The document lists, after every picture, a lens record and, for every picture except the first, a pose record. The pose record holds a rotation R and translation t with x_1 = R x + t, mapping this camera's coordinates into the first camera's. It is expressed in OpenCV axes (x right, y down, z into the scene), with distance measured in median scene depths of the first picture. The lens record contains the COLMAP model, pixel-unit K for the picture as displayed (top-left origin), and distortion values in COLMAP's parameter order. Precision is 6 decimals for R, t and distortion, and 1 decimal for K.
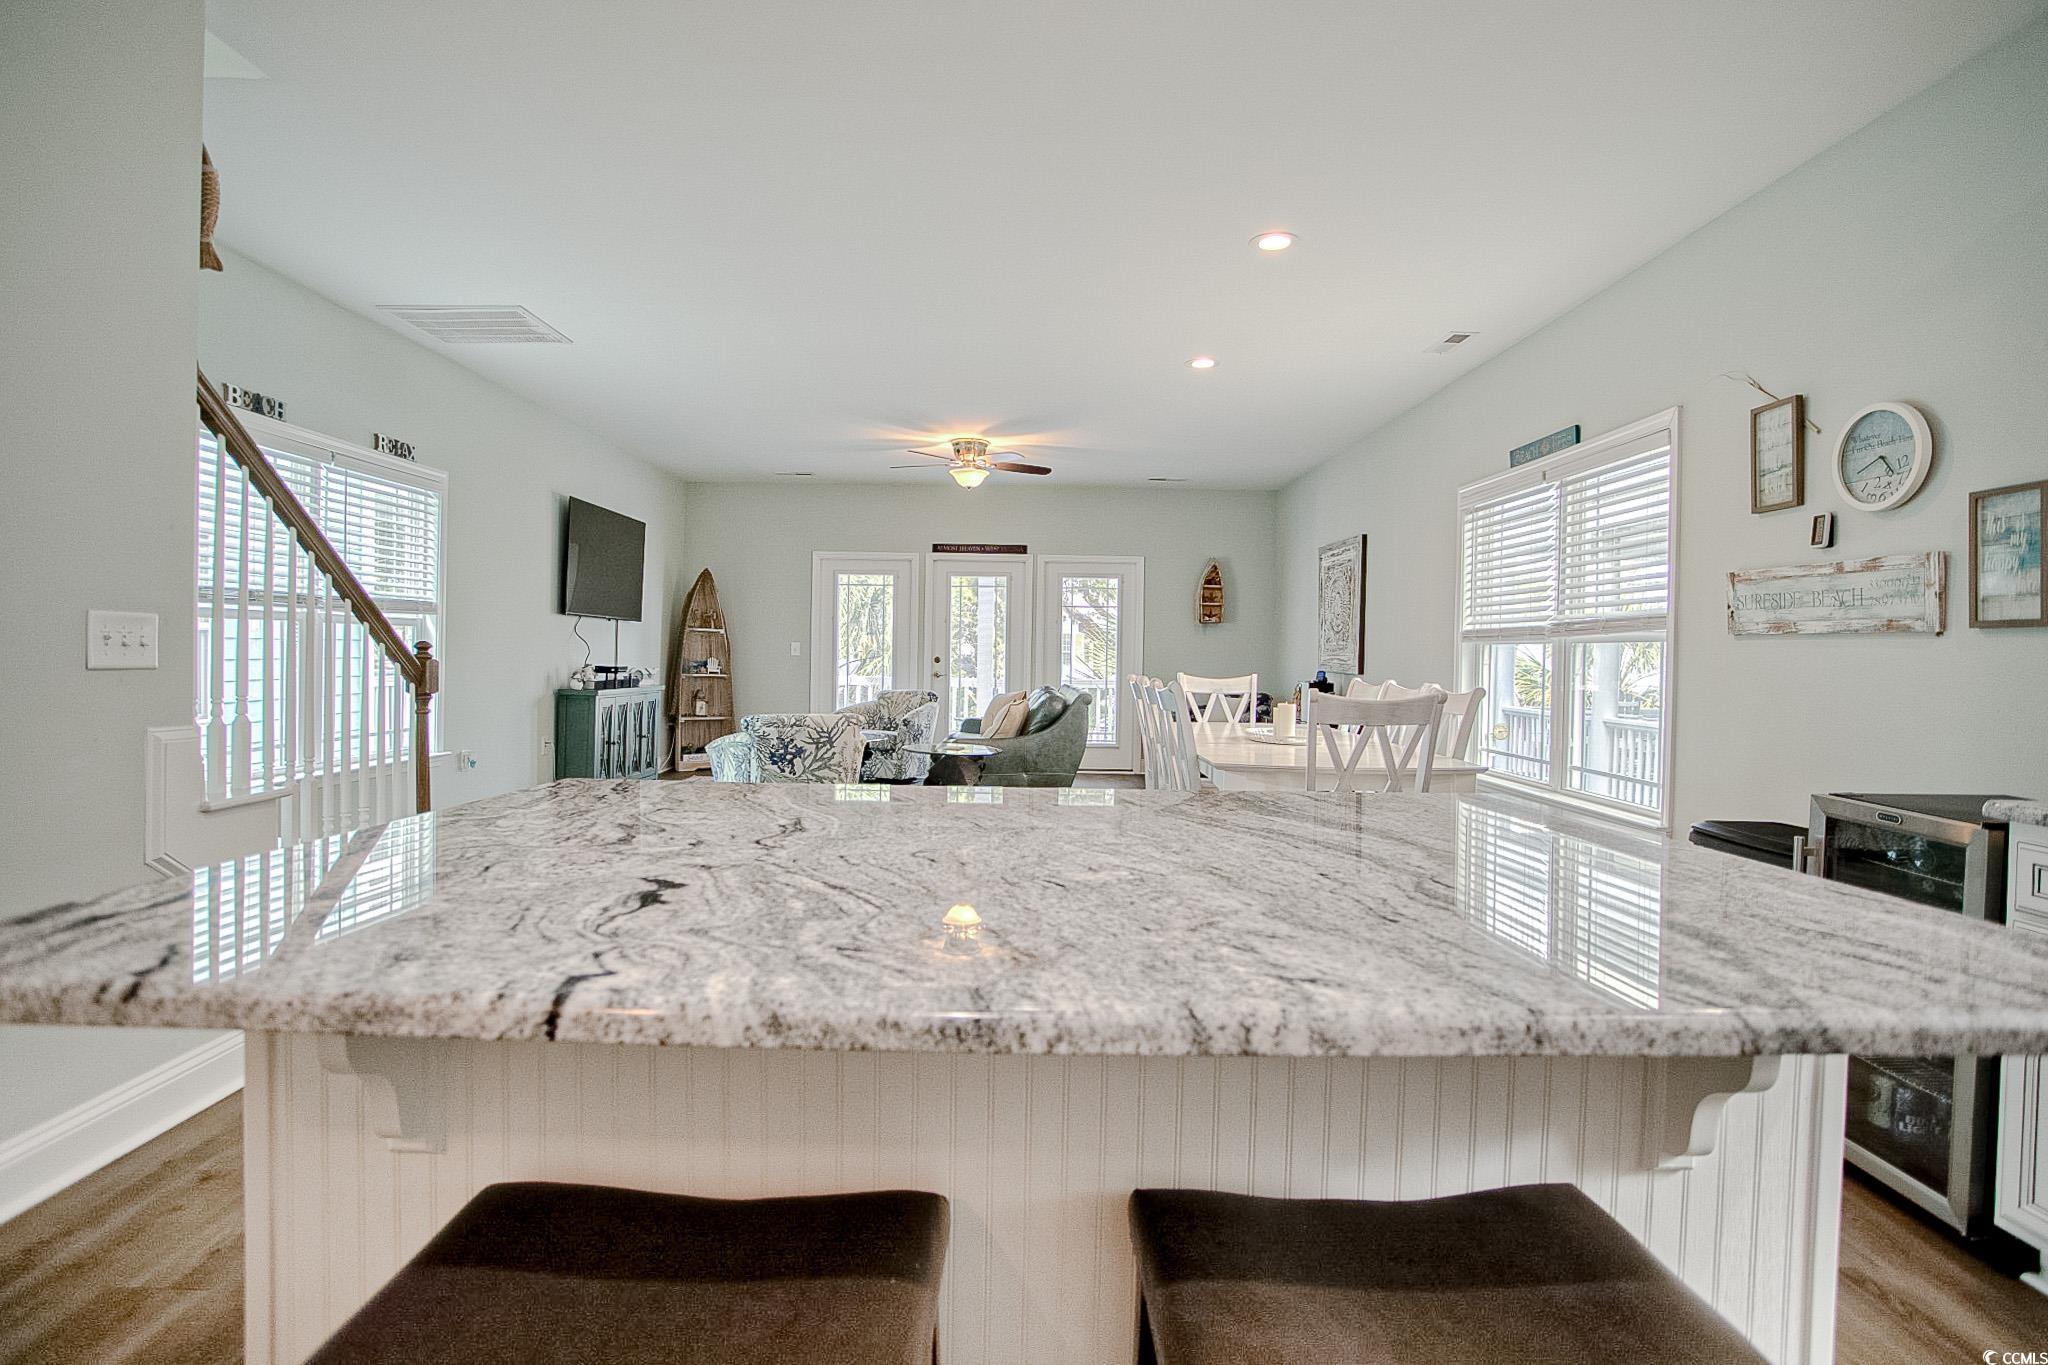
lens RADIAL K [[994.7, 0, 1022.8], [0, 994.7, 665.8], [0, 0, 1]] dist [-0.048246, 0.012598]
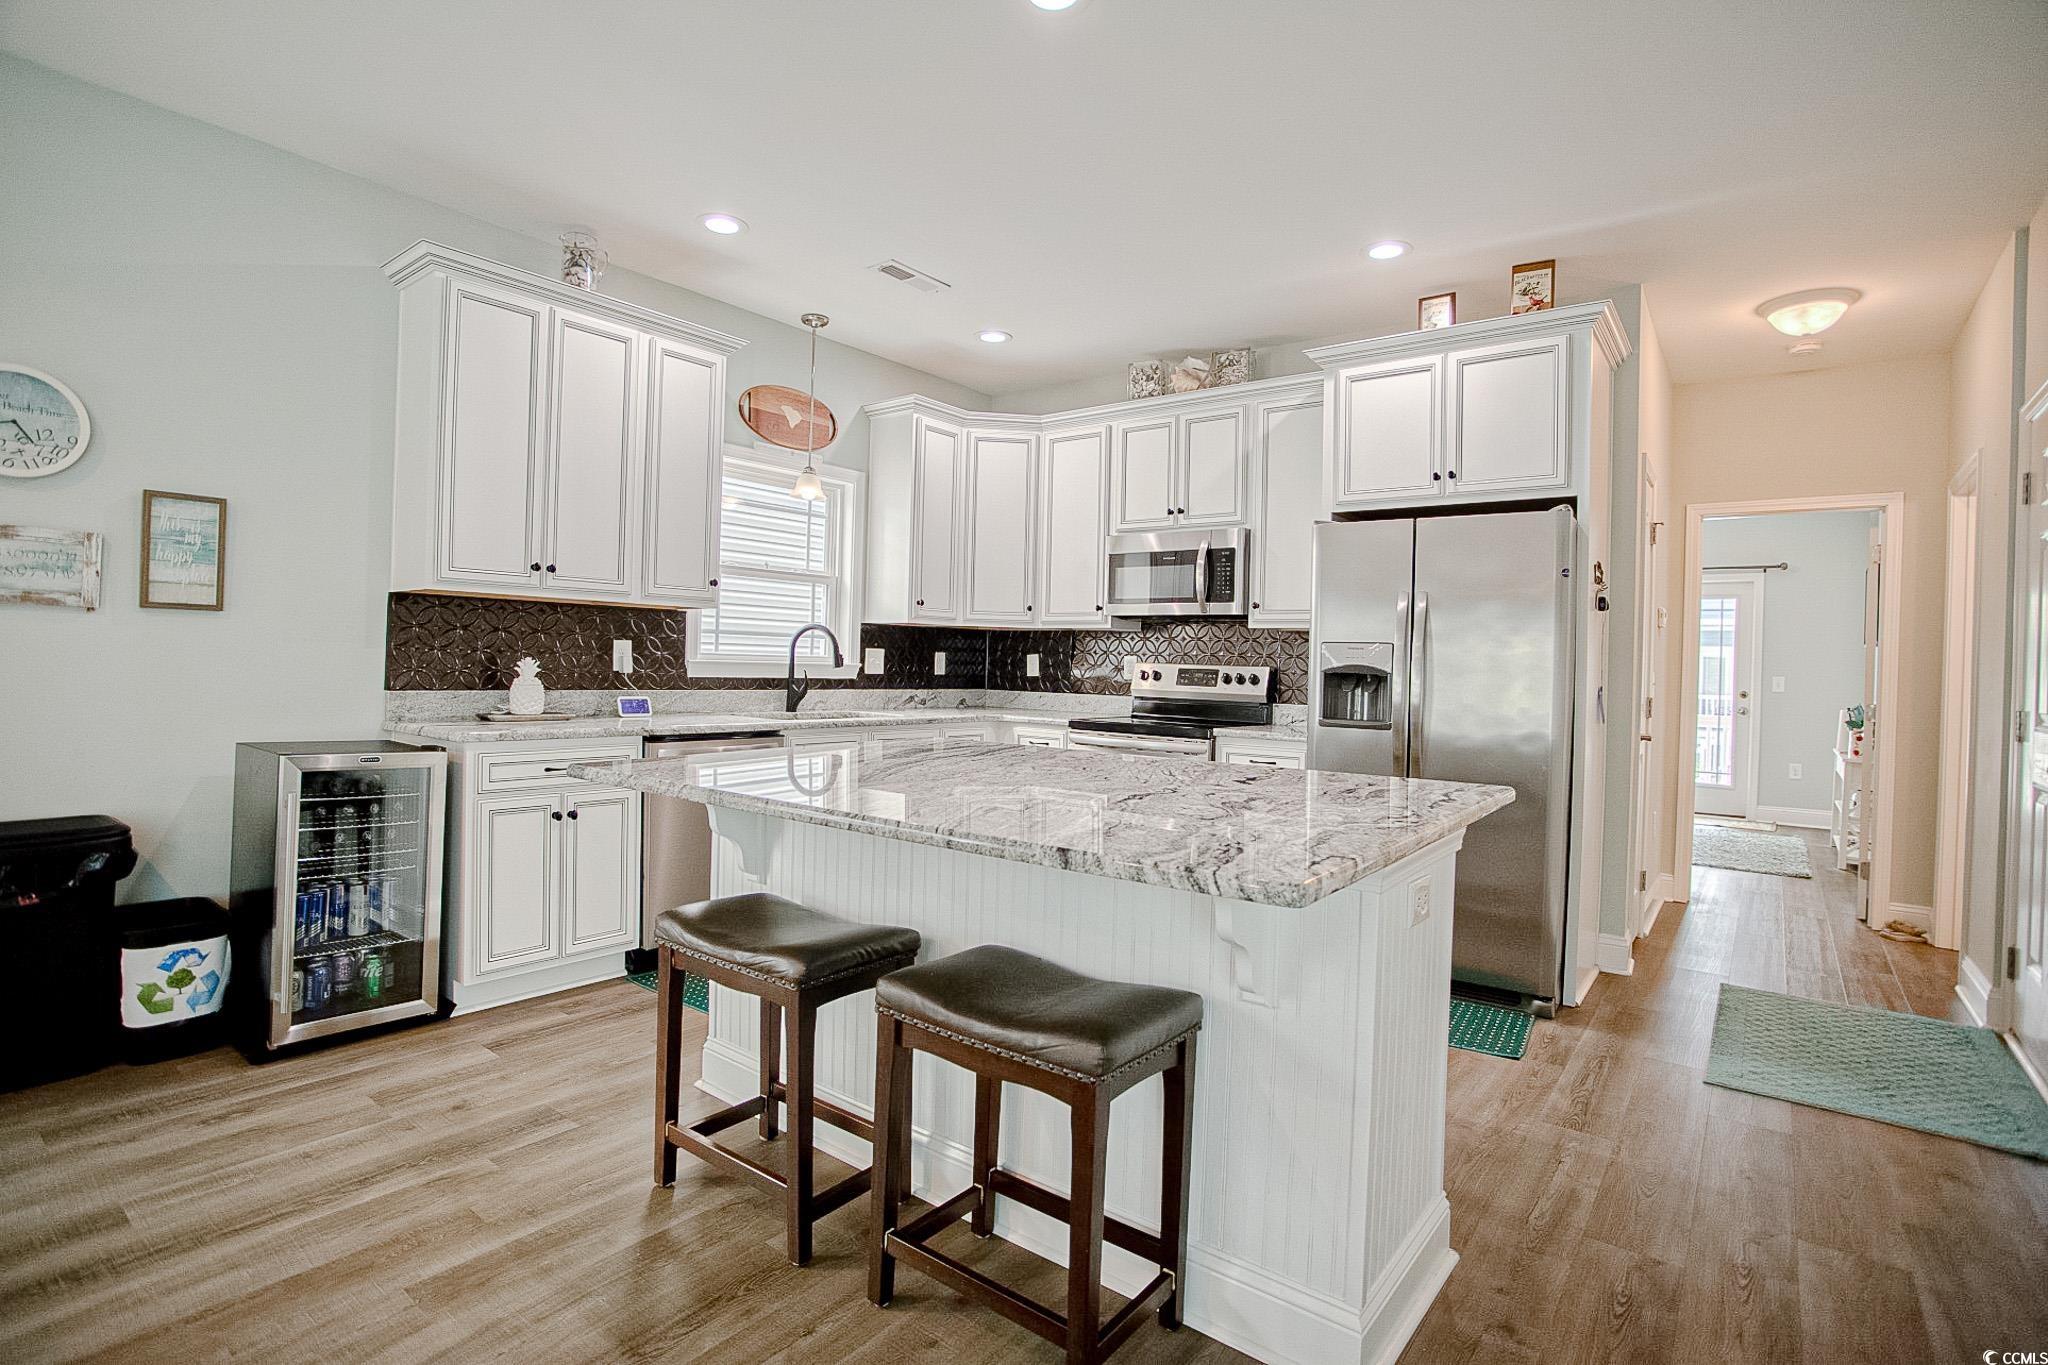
lens RADIAL K [[994.7, 0, 1024.7], [0, 994.7, 676.0], [0, 0, 1]] dist [-0.048246, 0.012598]
pose [[-0.776335, -0.035468, 0.629322, -0.520299], [-0.024604, 0.999360, 0.025971, -0.011823], [-0.629840, 0.004678, -0.776711, 1.132794]]
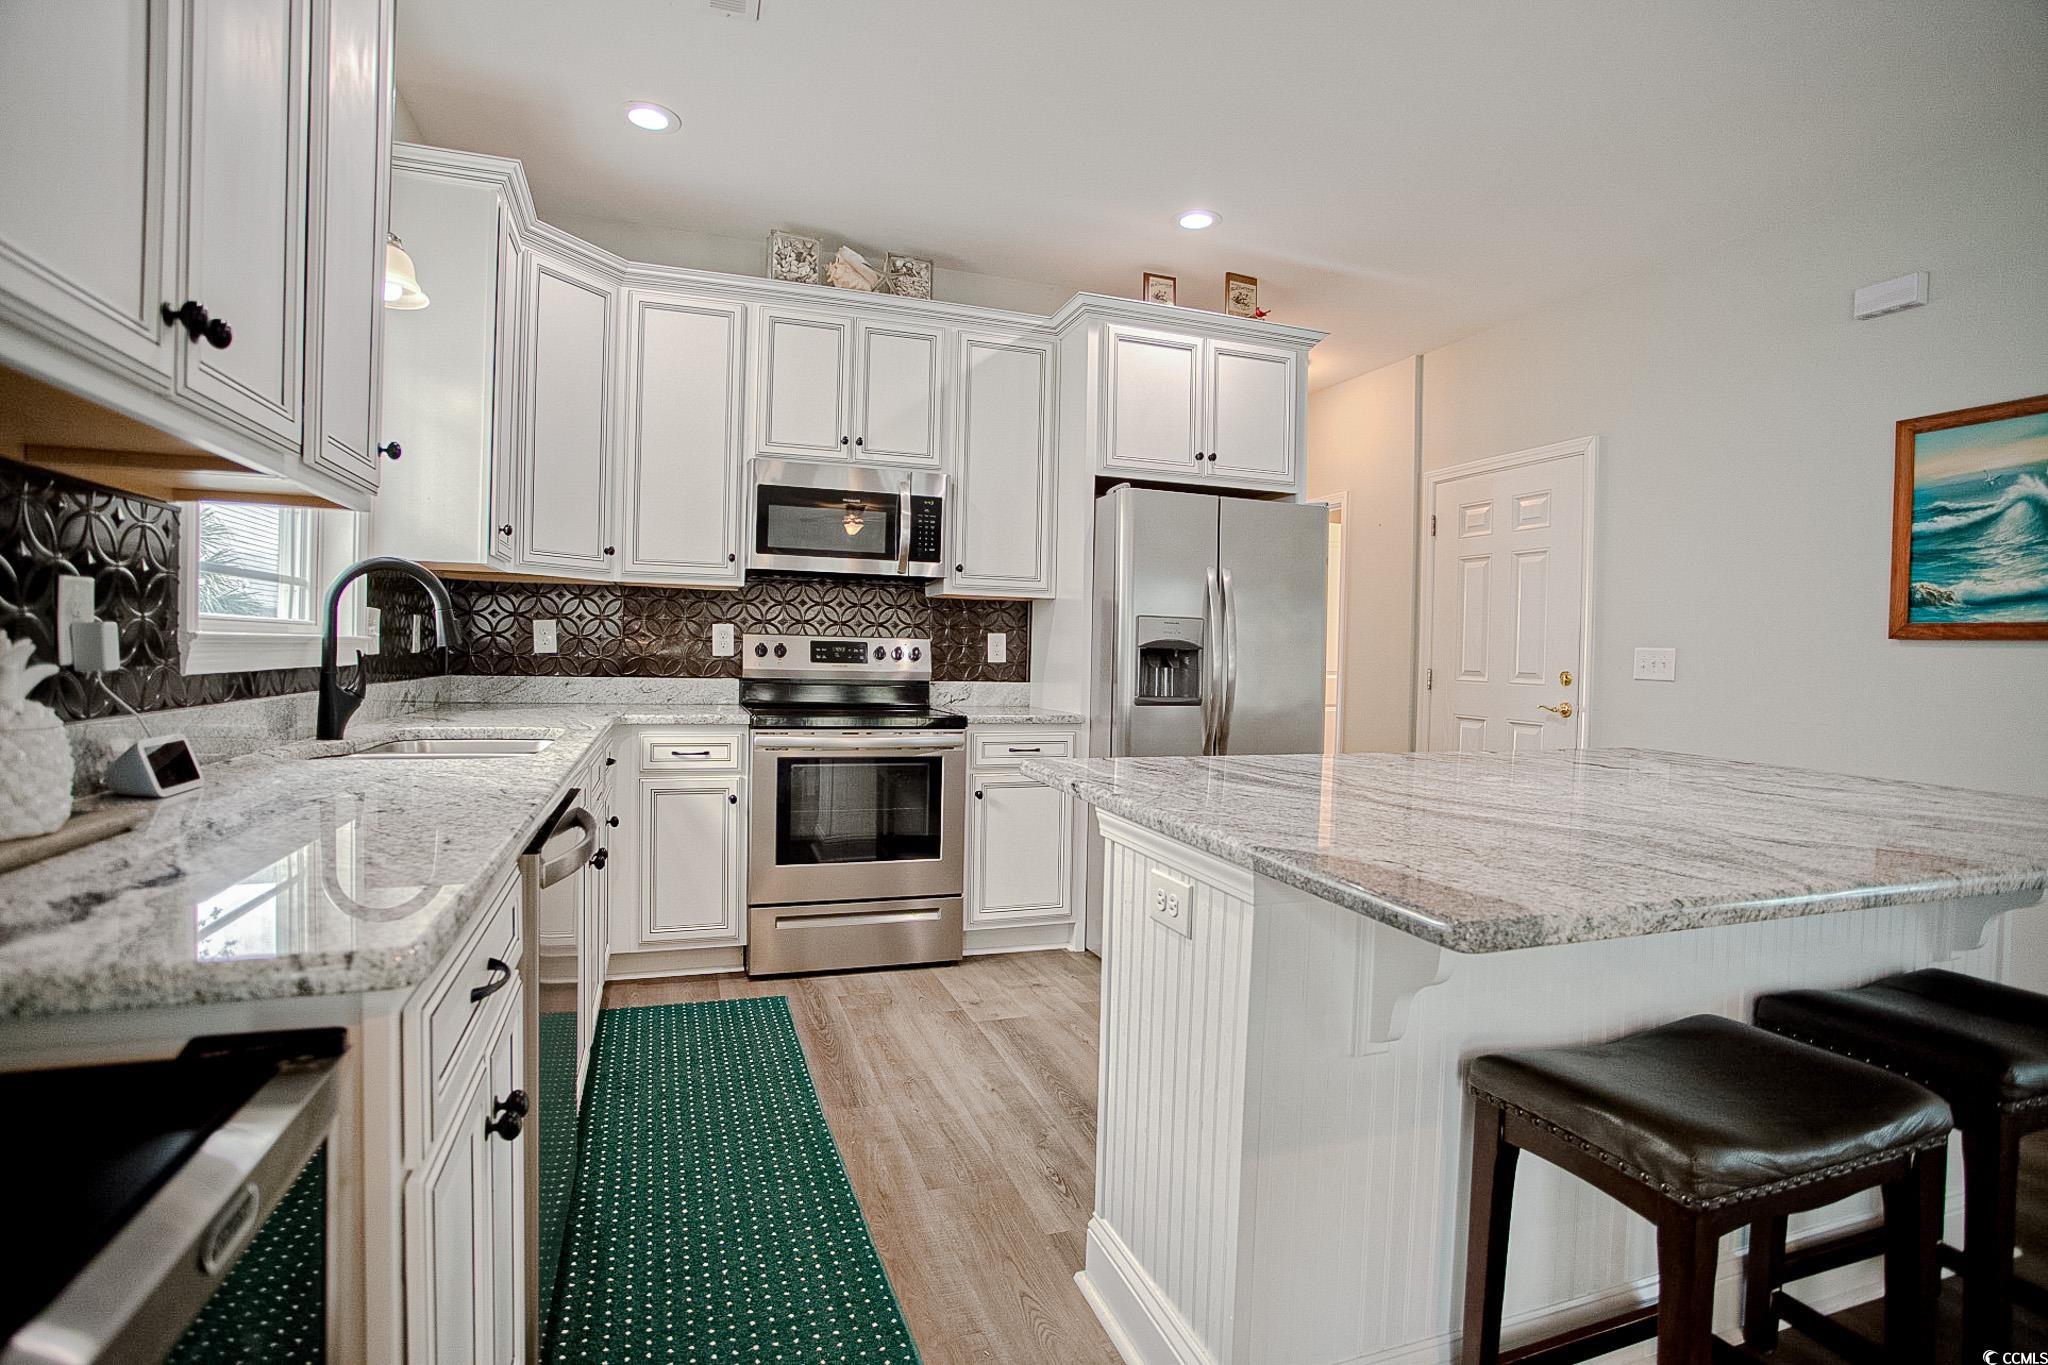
lens RADIAL K [[994.7, 0, 1010.3], [0, 994.7, 670.5], [0, 0, 1]] dist [-0.048246, 0.012598]
pose [[-0.953548, -0.024543, -0.300241, 0.607312], [-0.034872, 0.998968, 0.029090, 0.006281], [0.299217, 0.038209, -0.953420, 0.983777]]
